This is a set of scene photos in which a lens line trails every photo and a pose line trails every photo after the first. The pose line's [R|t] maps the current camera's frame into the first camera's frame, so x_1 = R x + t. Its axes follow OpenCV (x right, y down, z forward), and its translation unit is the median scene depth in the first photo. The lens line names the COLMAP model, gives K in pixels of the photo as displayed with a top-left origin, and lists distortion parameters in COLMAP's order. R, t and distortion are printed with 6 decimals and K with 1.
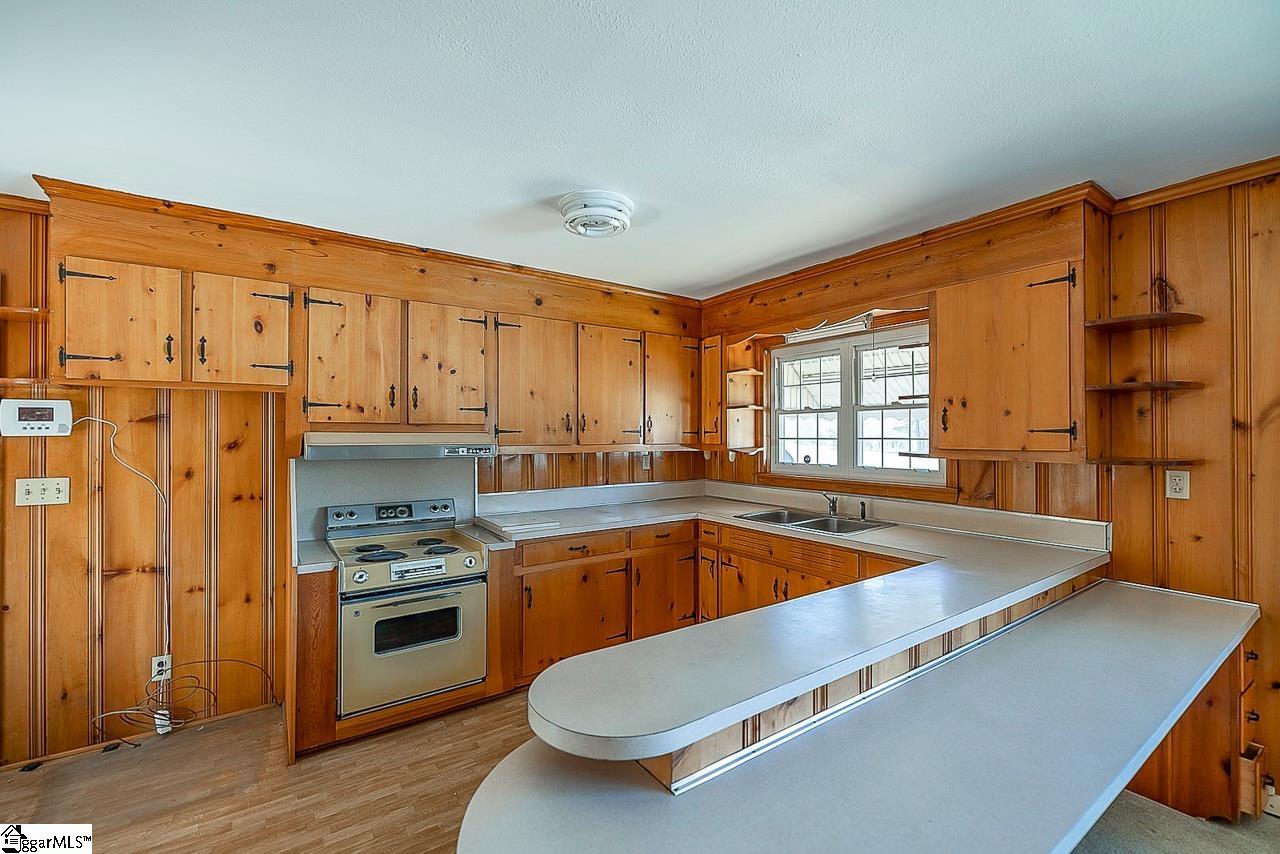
lens RADIAL K [[535.3, 0, 640.0], [0, 535.3, 427.0], [0, 0, 1]] dist [0.000221, -0.000251]
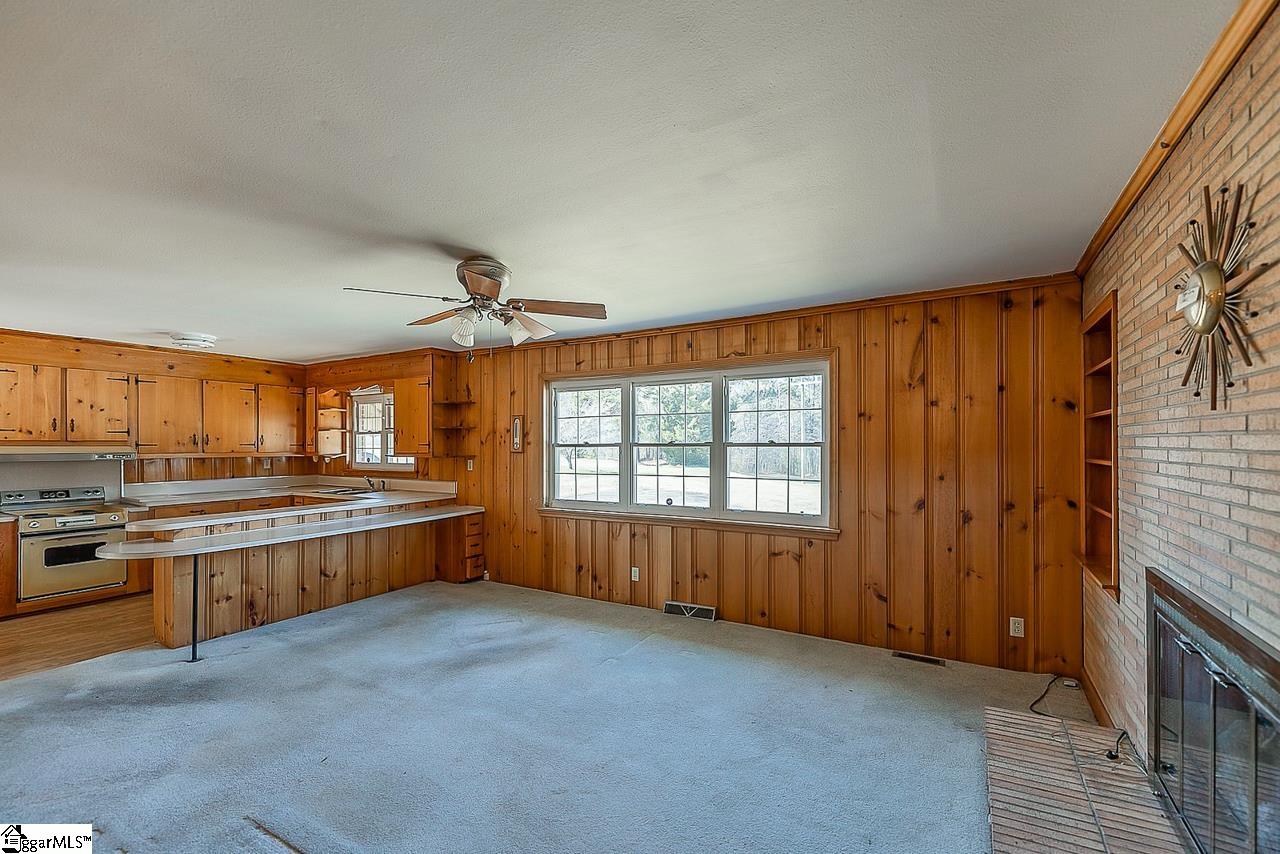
lens RADIAL K [[539.3, 0, 646.0], [0, 539.3, 441.8], [0, 0, 1]] dist [0.000003, -0.000428]
pose [[0.905297, 0.000251, 0.424779, 0.503318], [-0.003698, 0.999967, 0.007292, -0.022024], [-0.424763, -0.008172, 0.905268, -1.325796]]
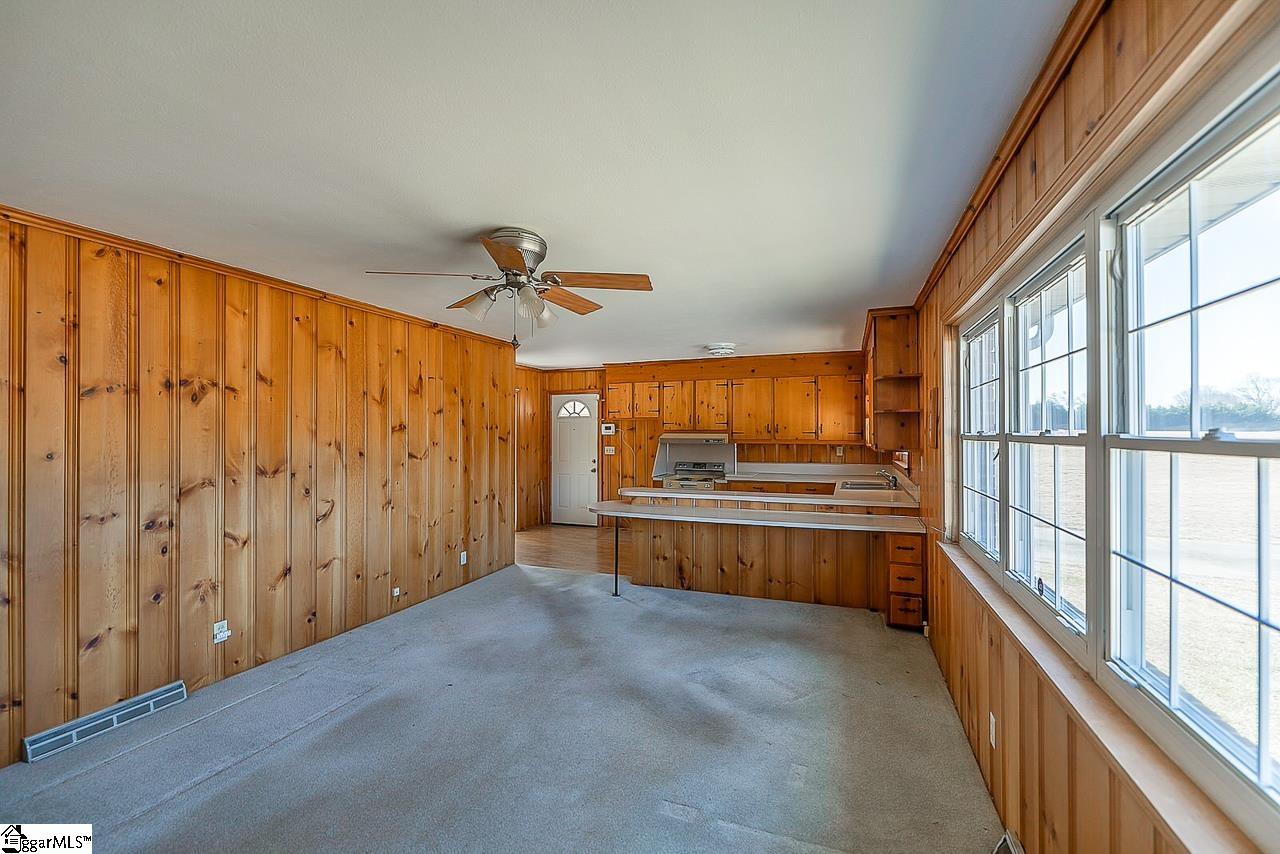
lens RADIAL K [[541.0, 0, 643.0], [0, 541.0, 430.7], [0, 0, 1]] dist [0.000120, -0.000093]
pose [[0.559645, -0.001467, -0.828731, 1.516791], [0.011697, 0.999913, 0.006129, -0.021275], [0.828650, -0.013124, 0.559613, -0.619675]]
